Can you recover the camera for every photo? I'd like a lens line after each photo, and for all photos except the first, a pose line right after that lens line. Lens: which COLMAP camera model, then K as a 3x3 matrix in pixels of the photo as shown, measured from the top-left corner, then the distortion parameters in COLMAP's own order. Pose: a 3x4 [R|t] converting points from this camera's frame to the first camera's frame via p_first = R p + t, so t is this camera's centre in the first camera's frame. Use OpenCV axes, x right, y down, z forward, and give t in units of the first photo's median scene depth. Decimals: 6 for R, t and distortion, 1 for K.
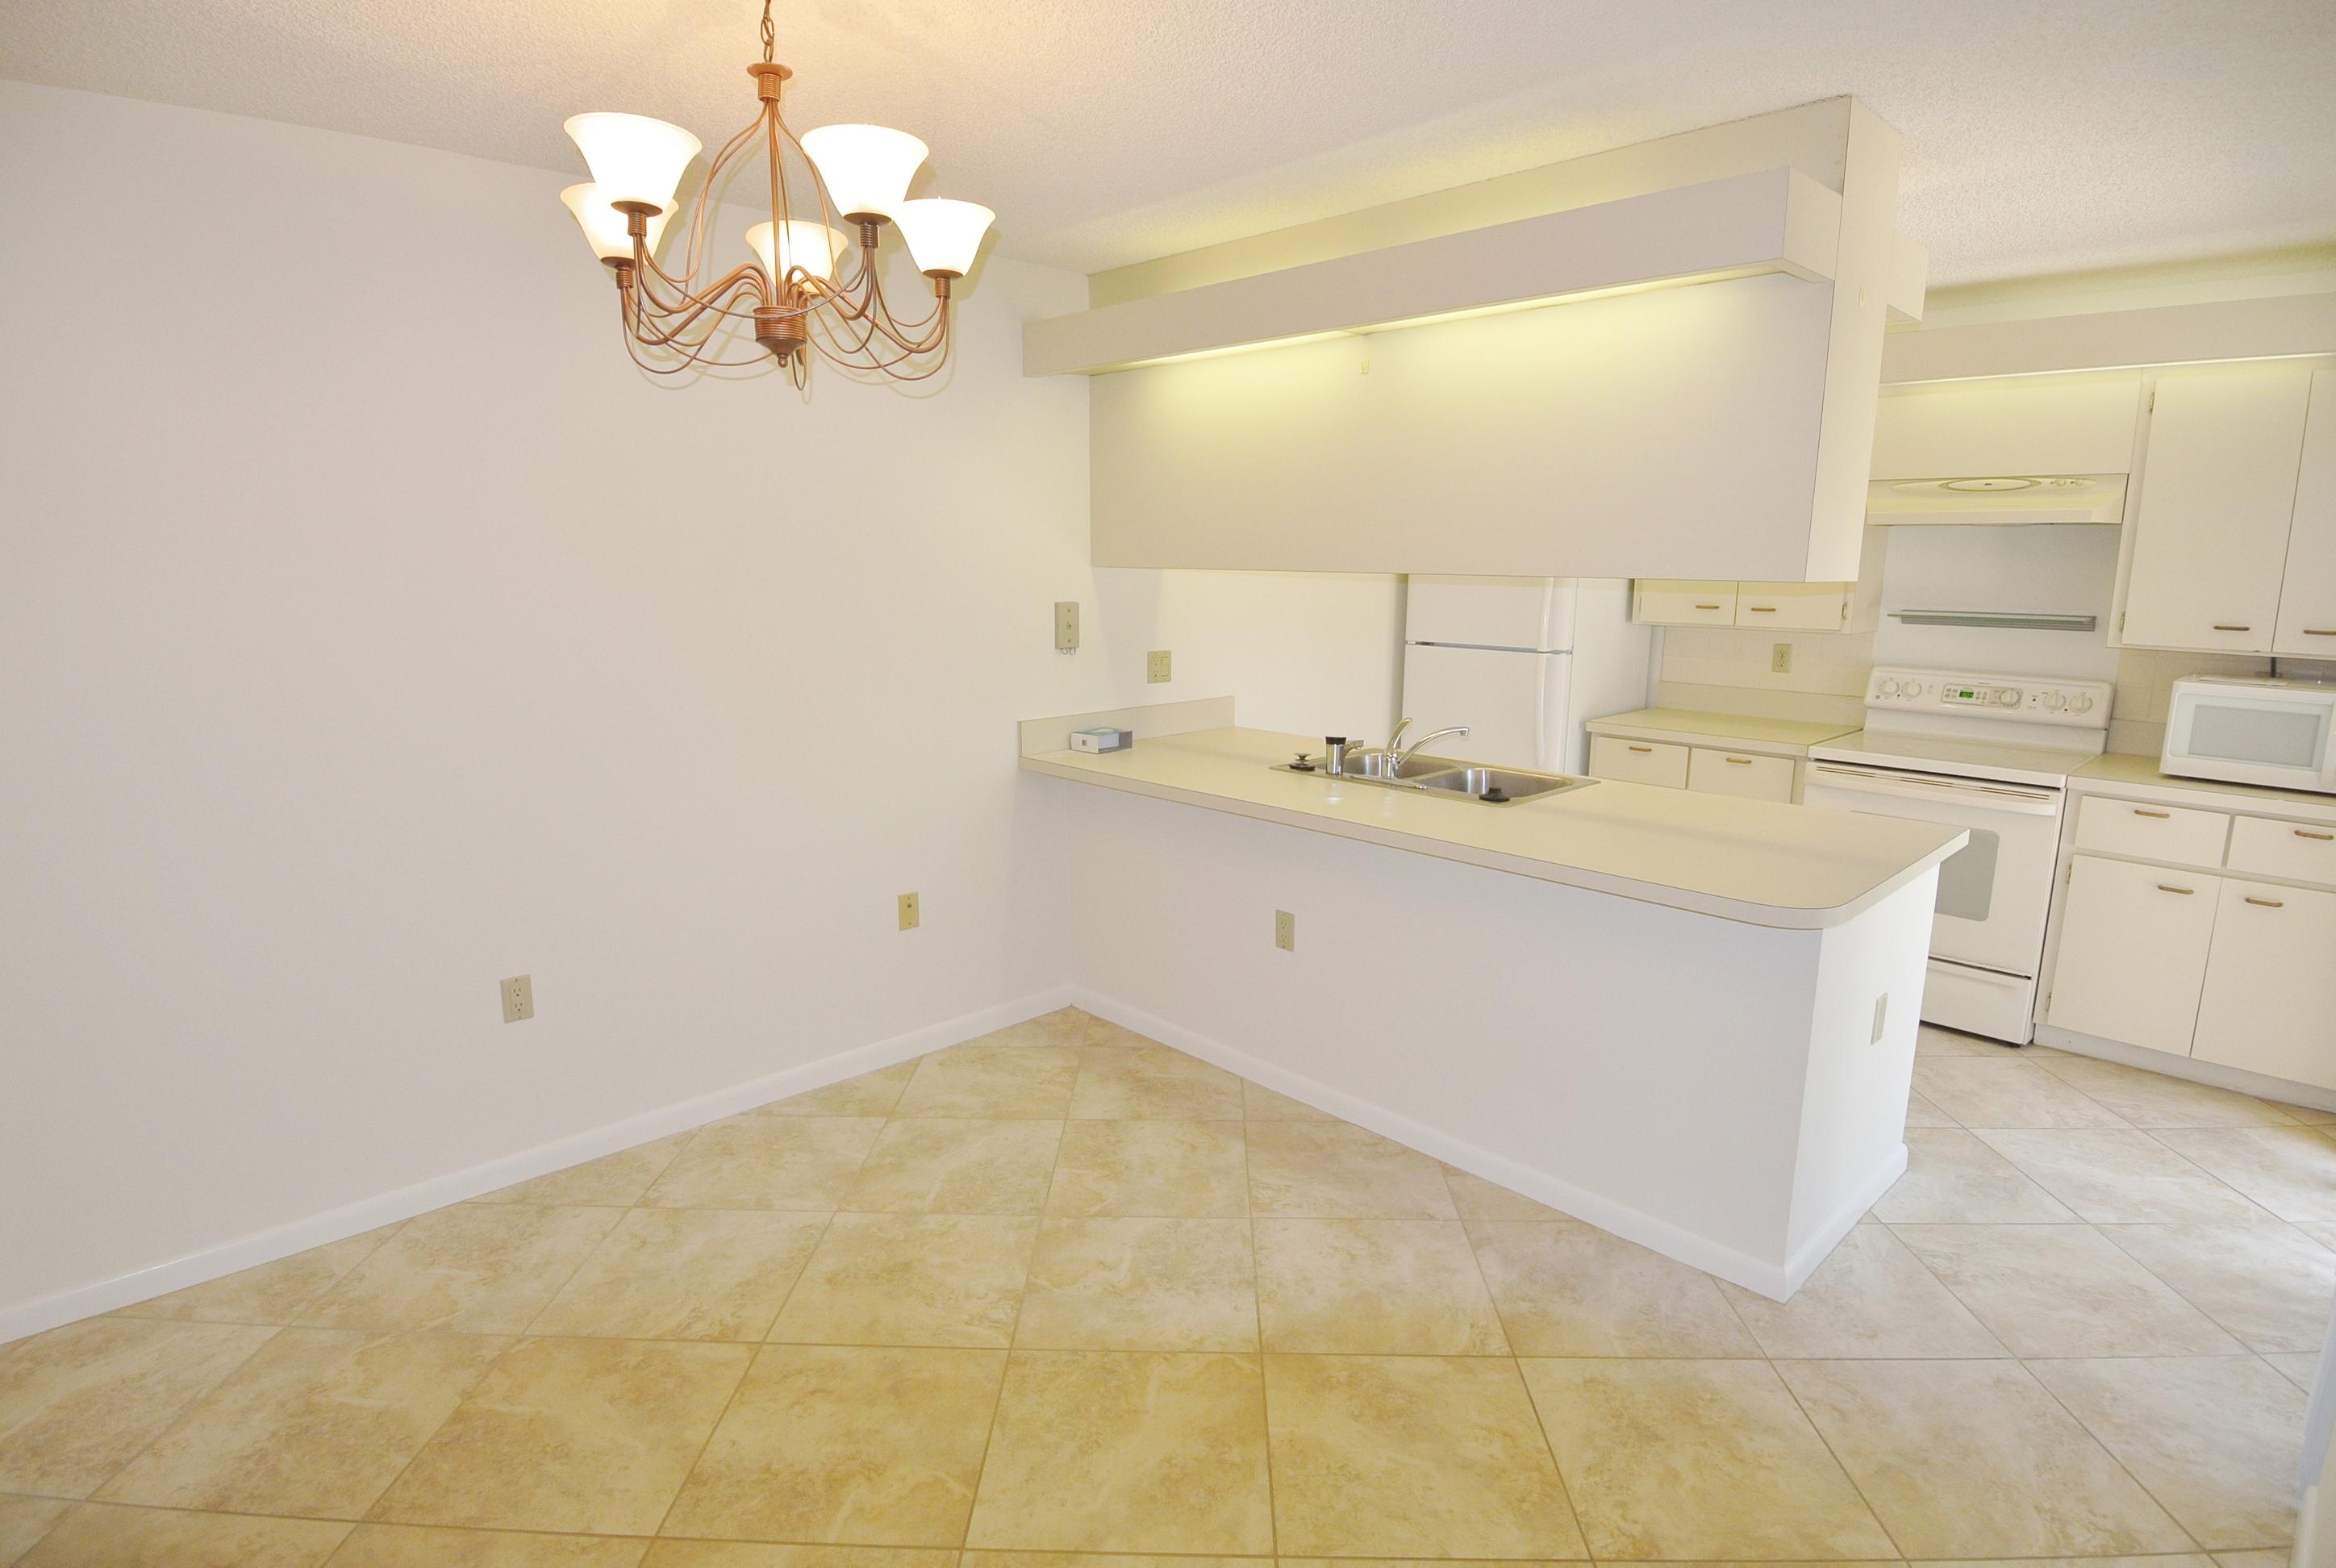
lens RADIAL K [[1237.7, 0, 1153.7], [0, 1237.7, 776.8], [0, 0, 1]] dist [-0.009226, -0.019840]
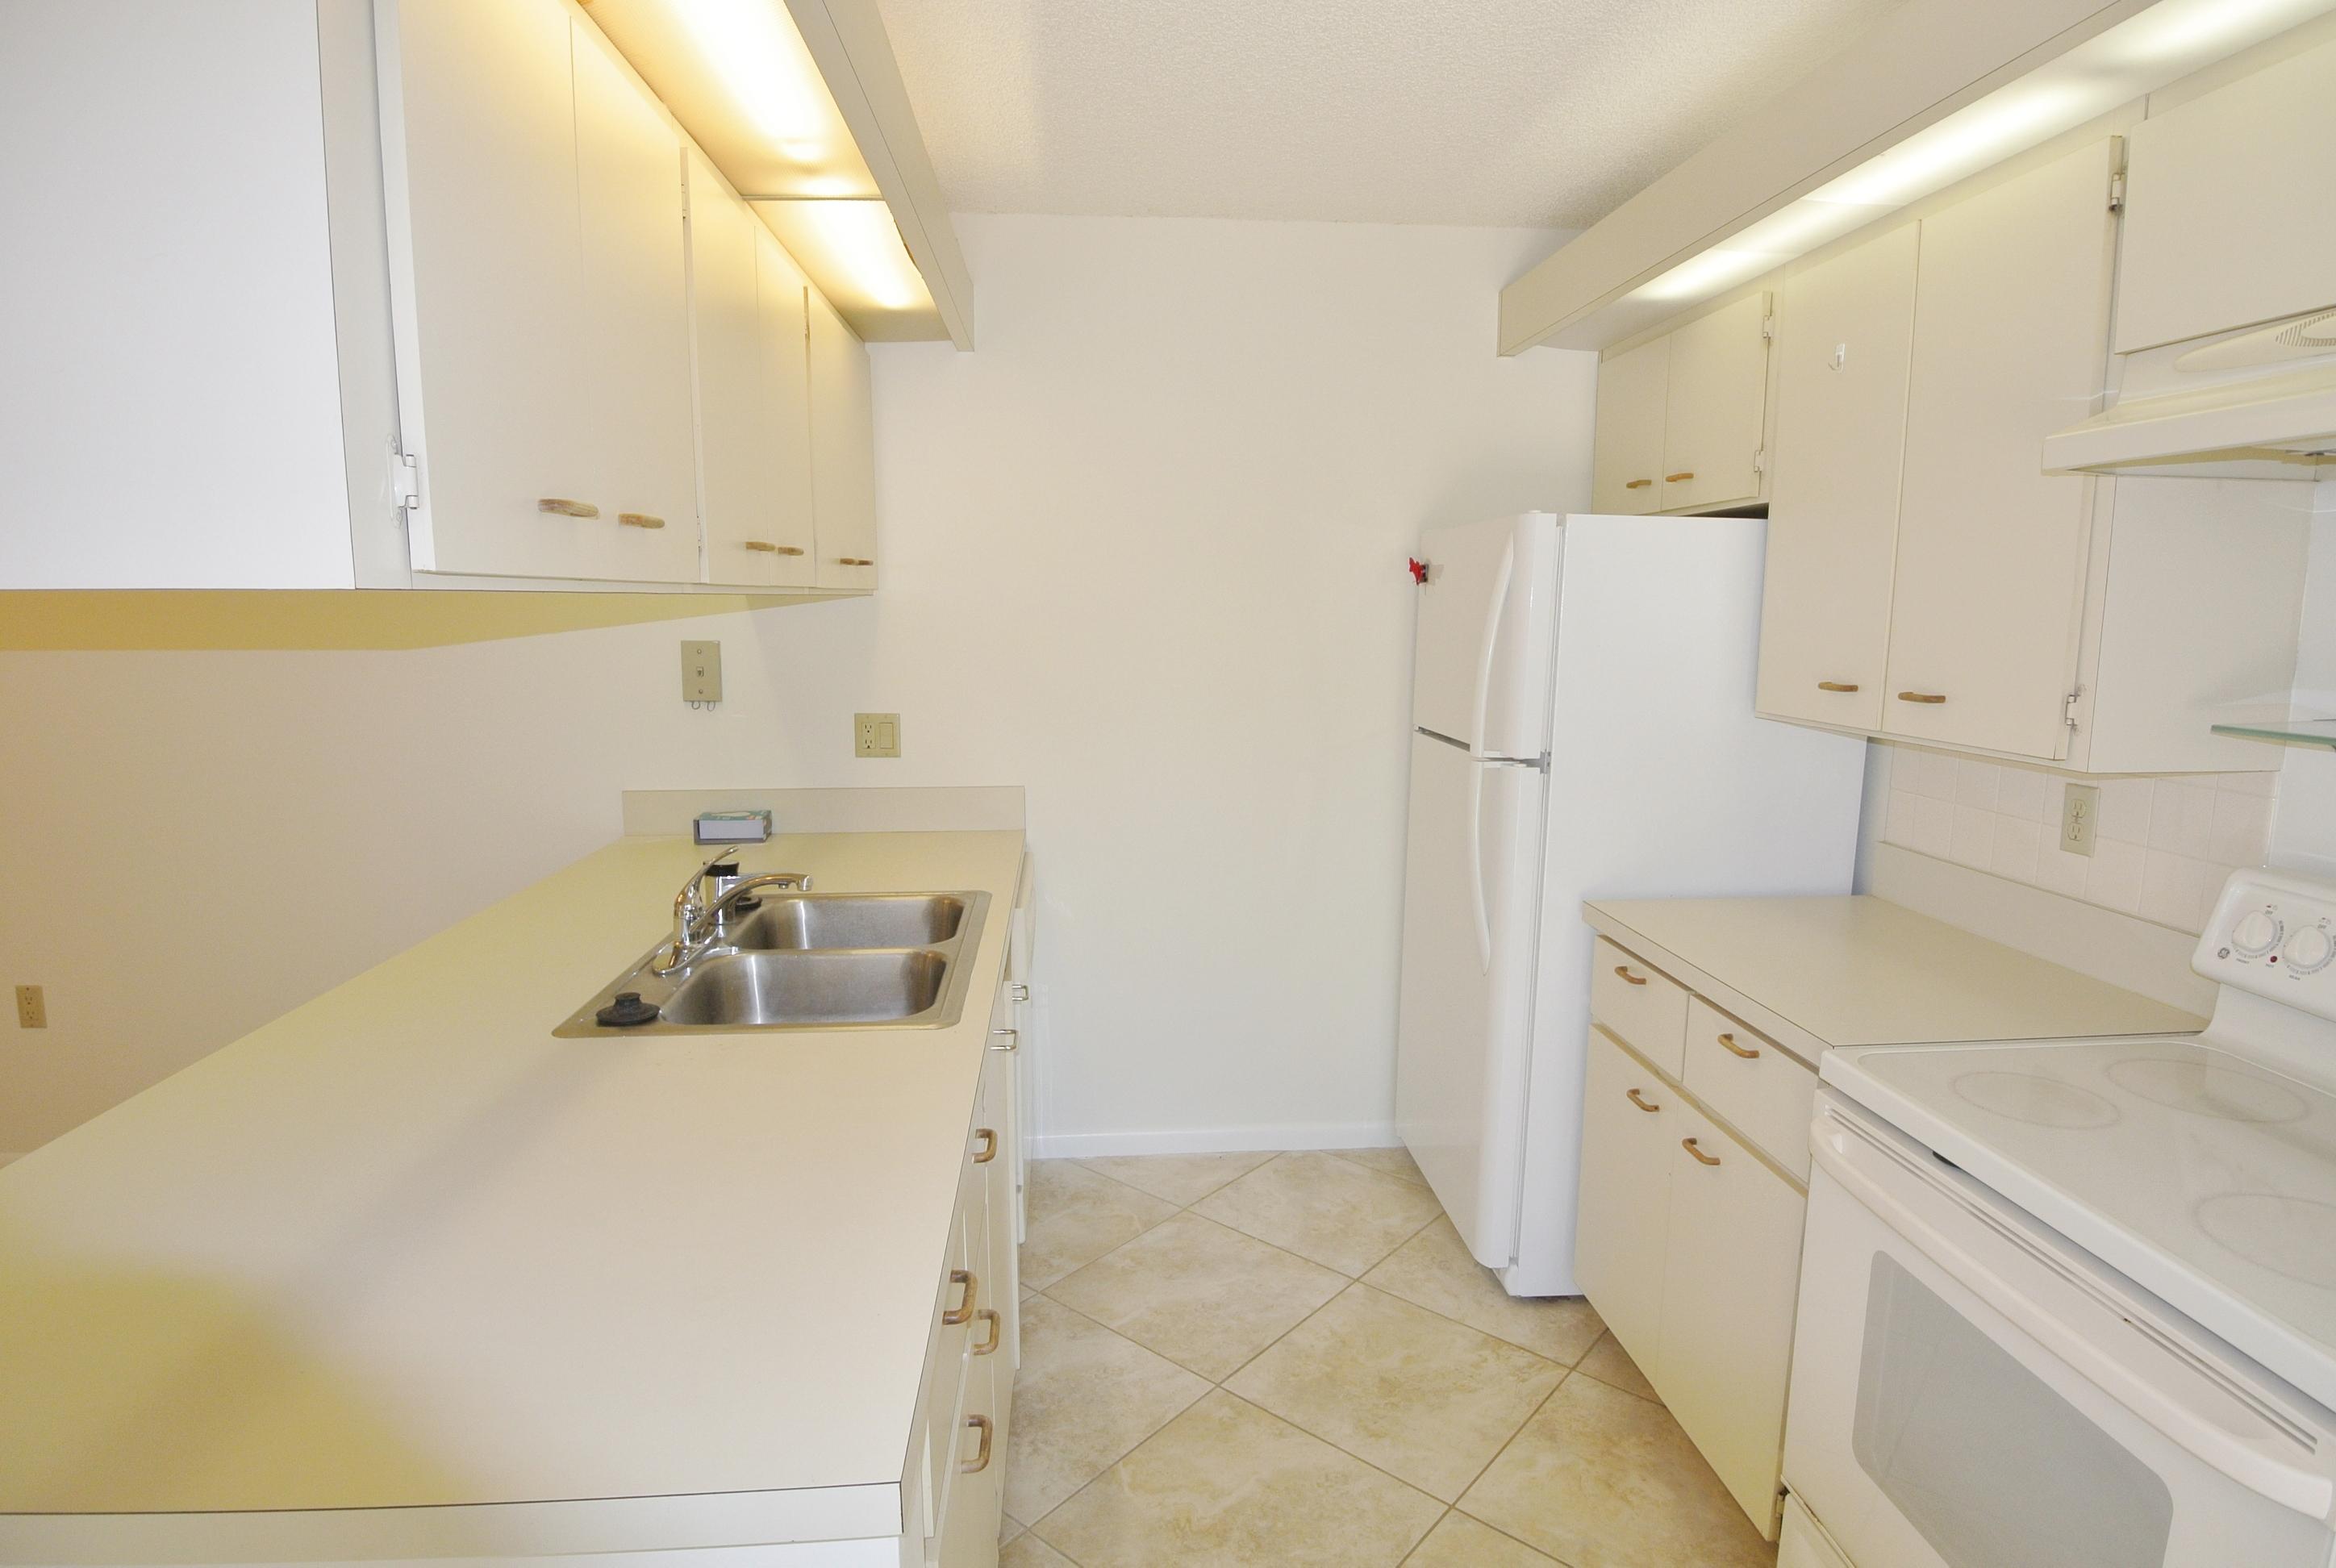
lens RADIAL K [[1237.7, 0, 1166.1], [0, 1237.7, 784.3], [0, 0, 1]] dist [-0.009226, -0.019840]
pose [[0.777578, 0.092478, -0.621948, 0.637288], [-0.113795, 0.993489, 0.005453, -0.091148], [0.618403, 0.066534, 0.783039, 0.595065]]
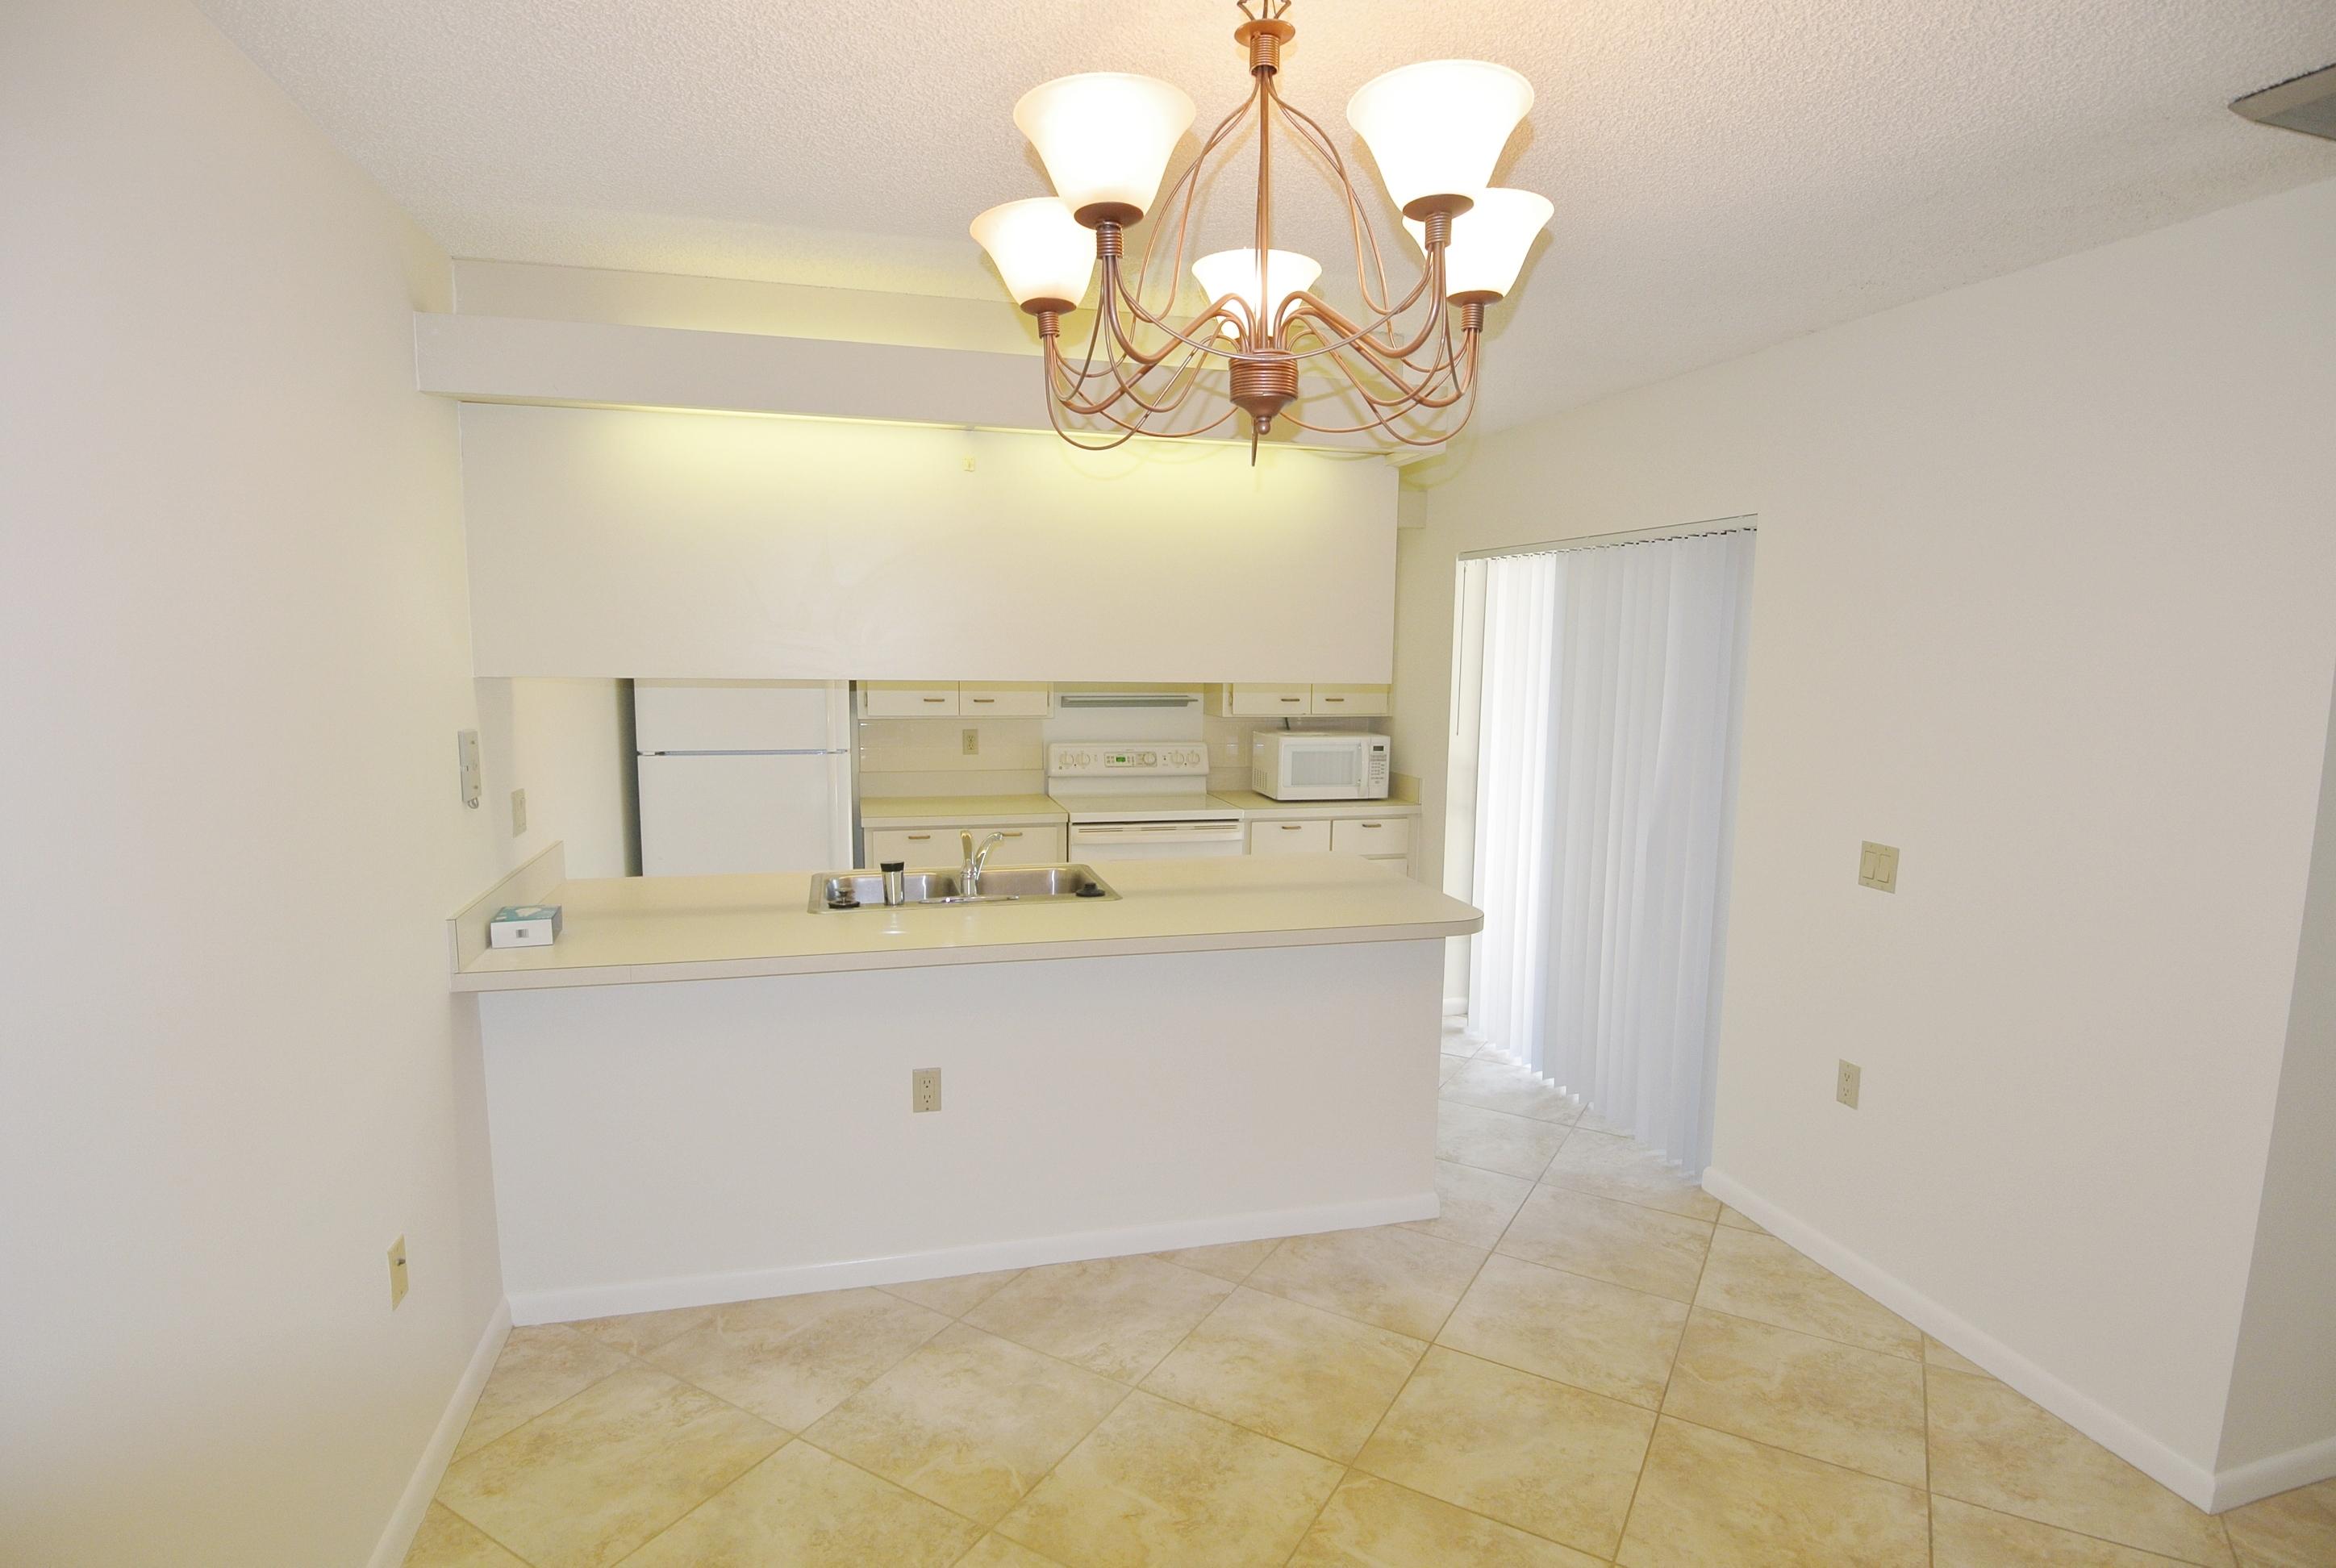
lens RADIAL K [[1237.7, 0, 1180.2], [0, 1237.7, 771.6], [0, 0, 1]] dist [-0.009226, -0.019840]
pose [[0.461918, -0.088305, 0.882516, -0.495765], [0.148110, 0.988739, 0.021411, -0.078971], [-0.874468, 0.120819, 0.469796, 0.363489]]
